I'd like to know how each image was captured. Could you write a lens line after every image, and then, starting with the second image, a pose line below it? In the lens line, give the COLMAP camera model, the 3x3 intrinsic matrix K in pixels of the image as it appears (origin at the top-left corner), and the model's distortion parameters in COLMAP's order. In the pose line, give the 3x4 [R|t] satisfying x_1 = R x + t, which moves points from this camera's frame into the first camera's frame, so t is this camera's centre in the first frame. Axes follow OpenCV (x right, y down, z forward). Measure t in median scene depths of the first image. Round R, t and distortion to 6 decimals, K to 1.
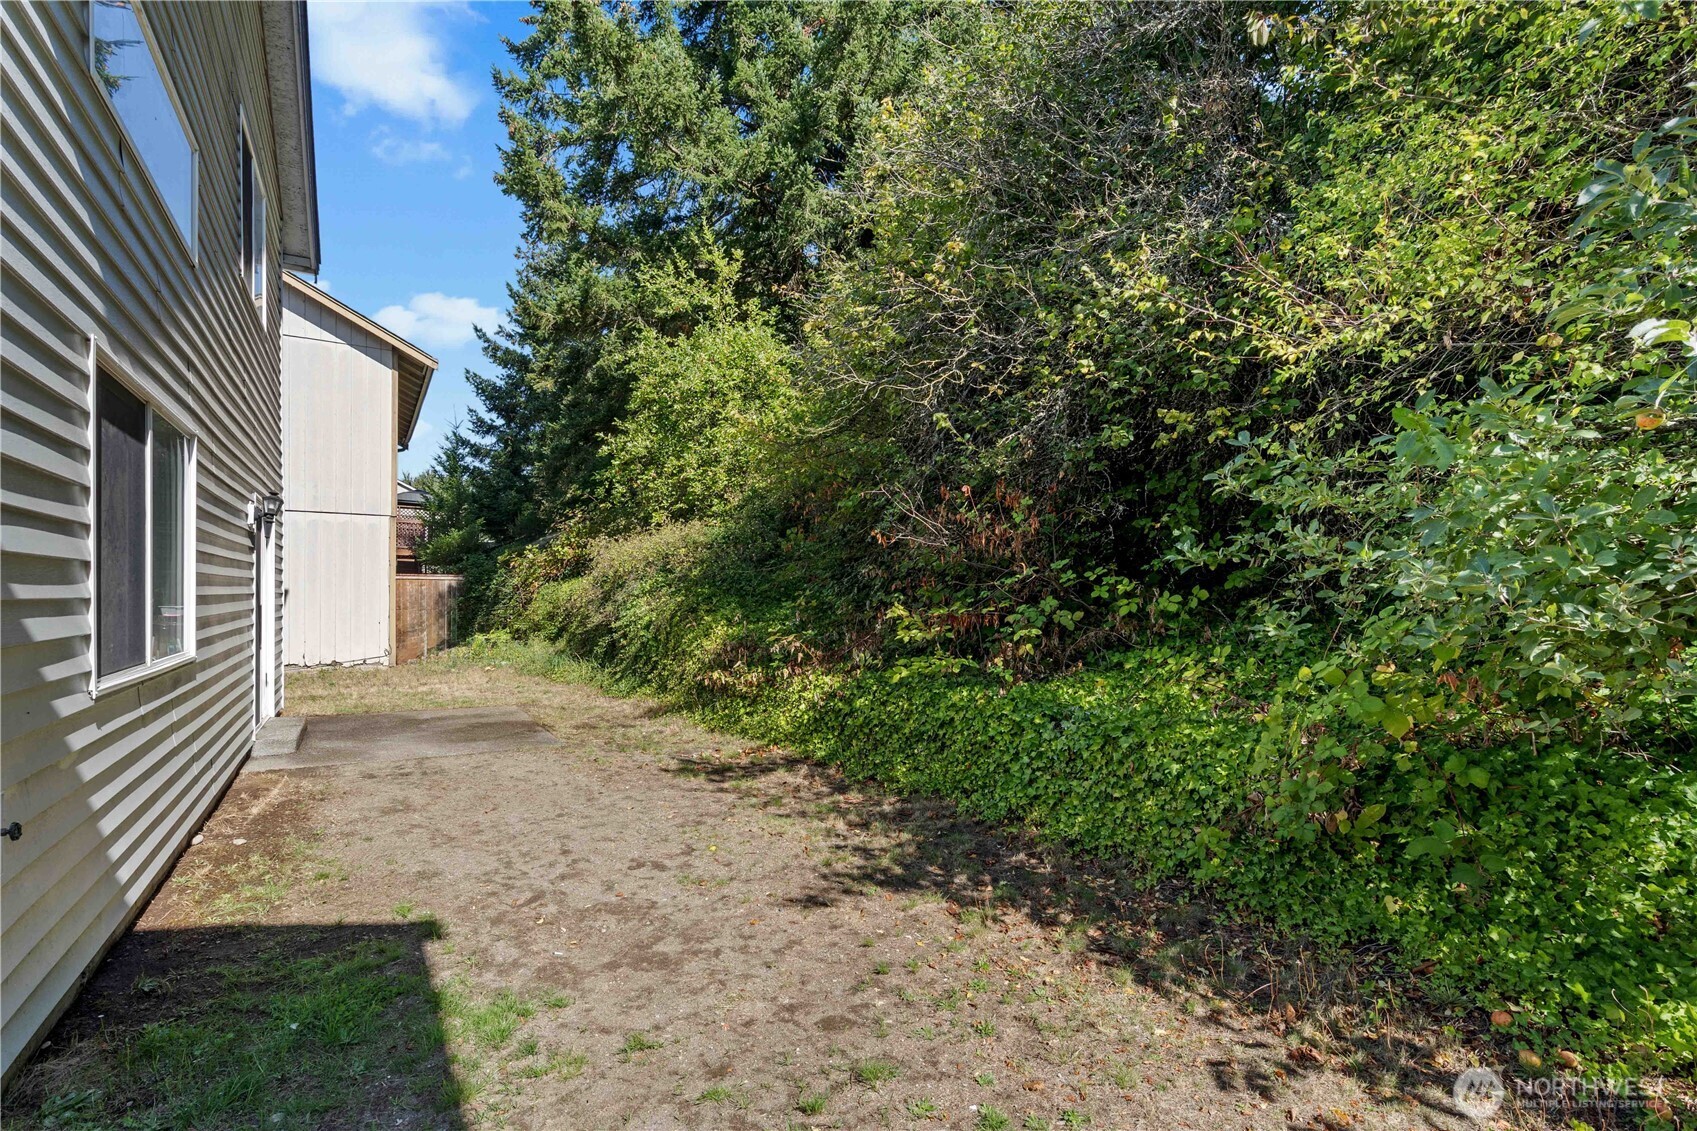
lens RADIAL K [[787.2, 0, 851.3], [0, 787.2, 610.8], [0, 0, 1]] dist [-0.012358, 0.000785]
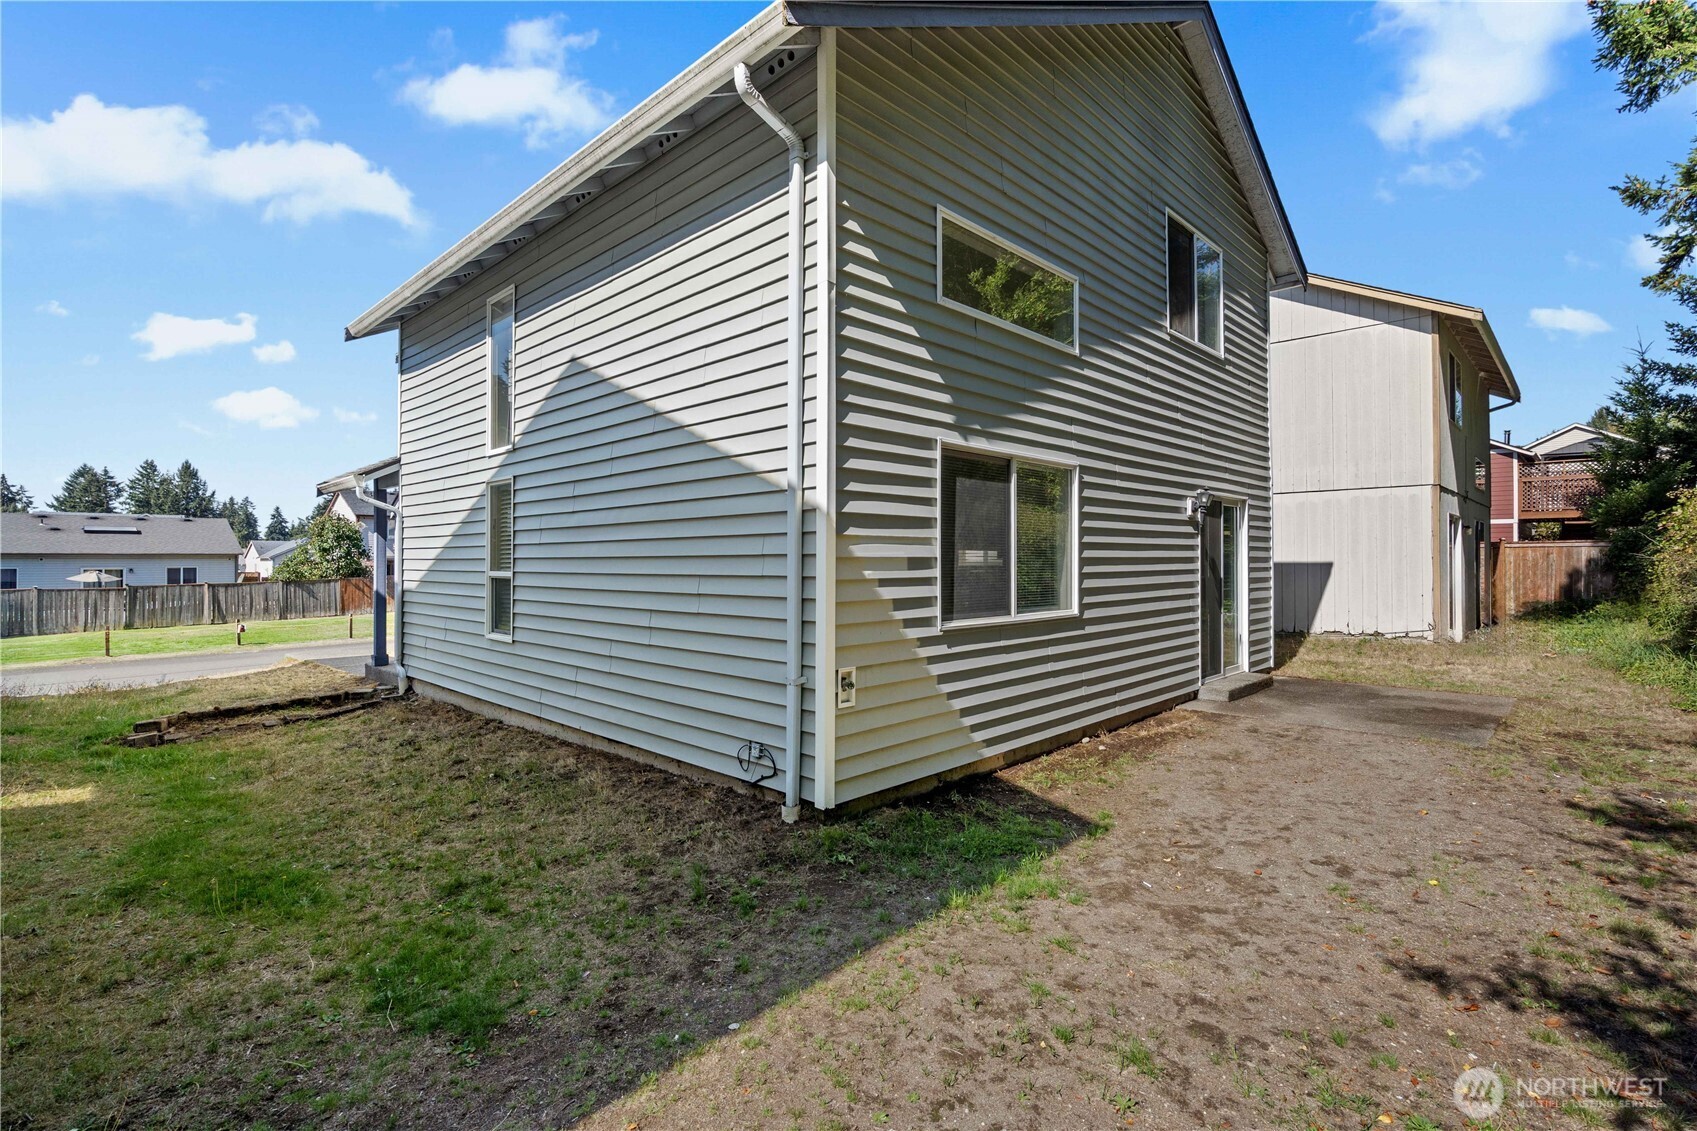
lens RADIAL K [[787.2, 0, 845.6], [0, 787.2, 559.3], [0, 0, 1]] dist [-0.012358, 0.000785]
pose [[0.241890, -0.010781, -0.970244, 0.502748], [-0.012630, 0.999819, -0.014258, -0.020385], [0.970222, 0.015703, 0.241710, 0.205579]]
